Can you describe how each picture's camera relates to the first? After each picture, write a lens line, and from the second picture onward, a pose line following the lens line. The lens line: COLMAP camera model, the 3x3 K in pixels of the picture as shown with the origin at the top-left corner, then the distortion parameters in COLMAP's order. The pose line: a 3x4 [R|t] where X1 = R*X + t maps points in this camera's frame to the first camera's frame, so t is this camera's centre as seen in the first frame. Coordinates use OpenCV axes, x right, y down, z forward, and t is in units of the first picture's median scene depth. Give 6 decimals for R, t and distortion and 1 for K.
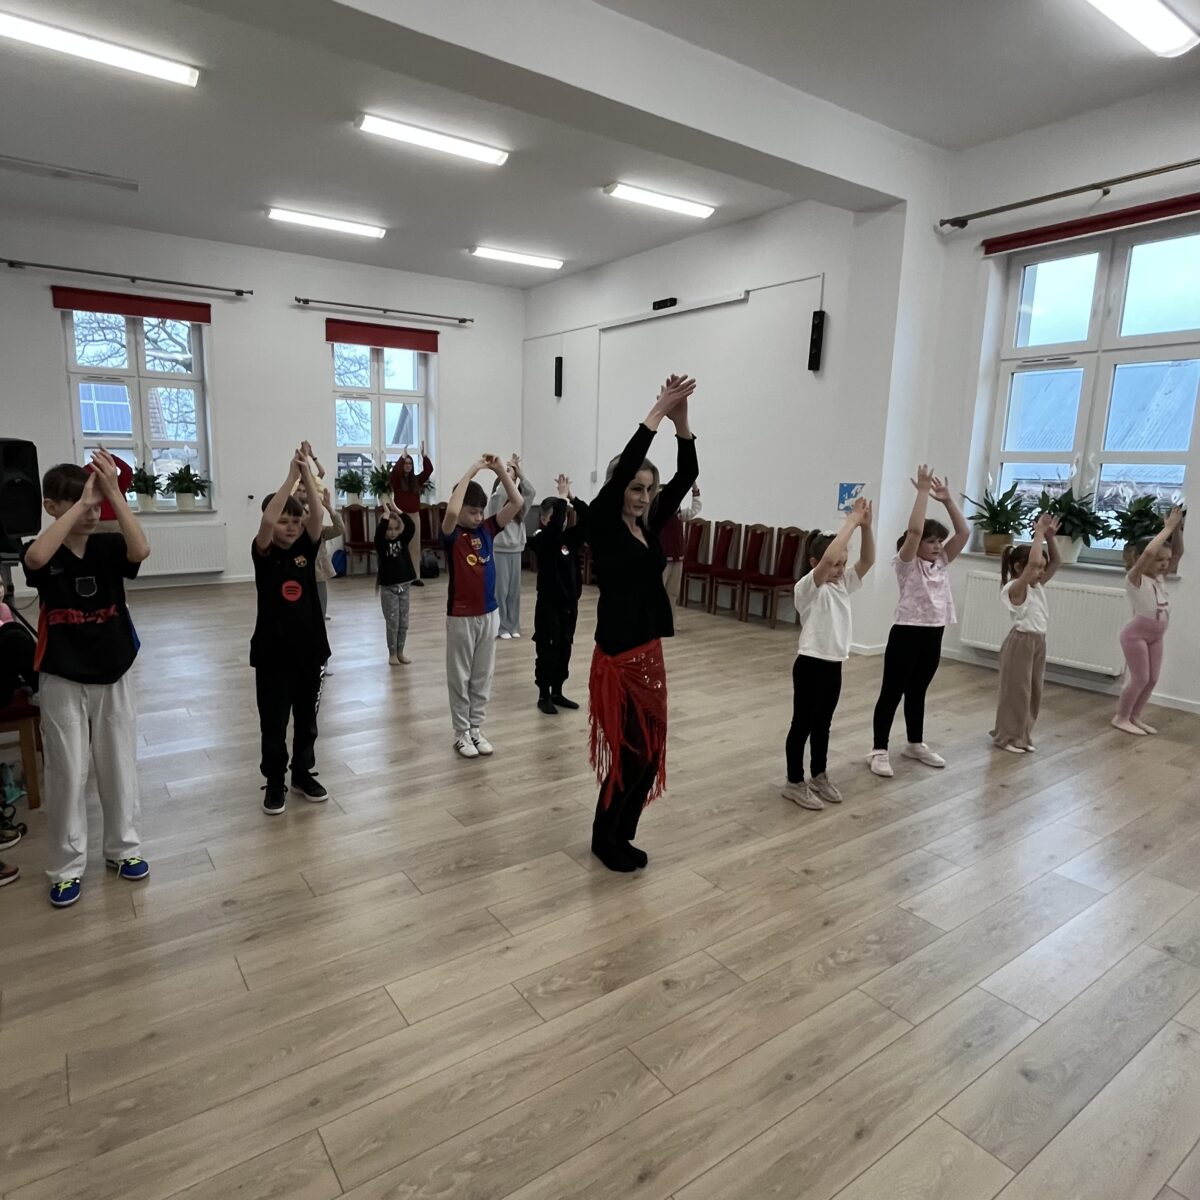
lens RADIAL K [[757.3, 0, 532.9], [0, 757.3, 595.2], [0, 0, 1]] dist [-0.001917, 0.002385]
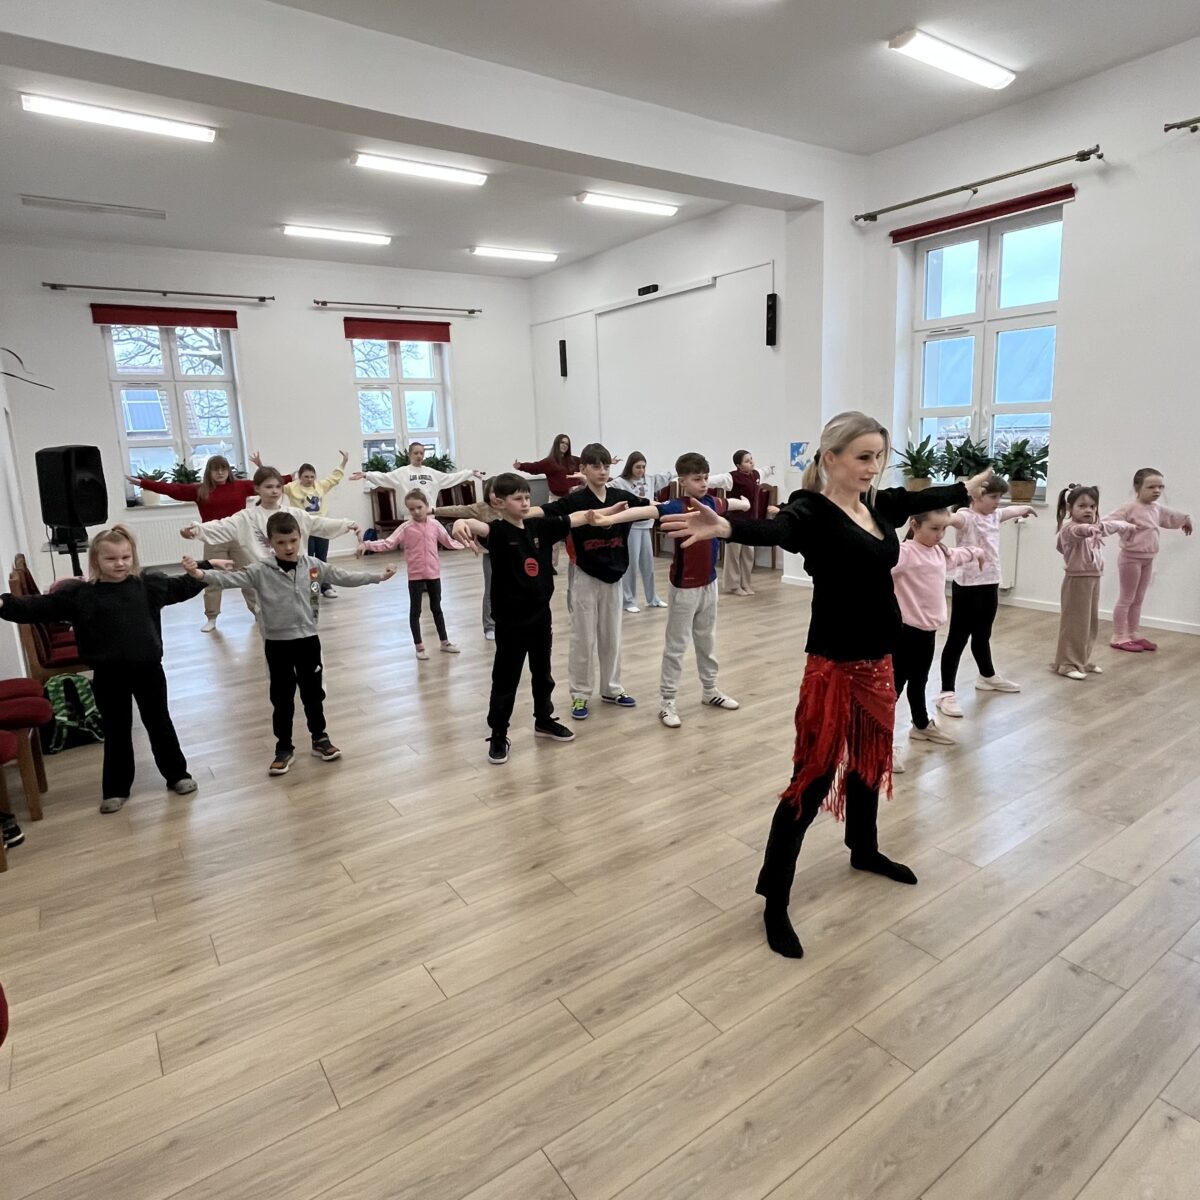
lens RADIAL K [[772.8, 0, 602.3], [0, 772.8, 580.2], [0, 0, 1]] dist [0.003102, -0.002352]
pose [[0.998029, -0.059051, 0.021251, 0.067092], [0.058830, 0.998209, 0.010878, 0.028640], [-0.021856, -0.009606, 0.999715, -0.160924]]
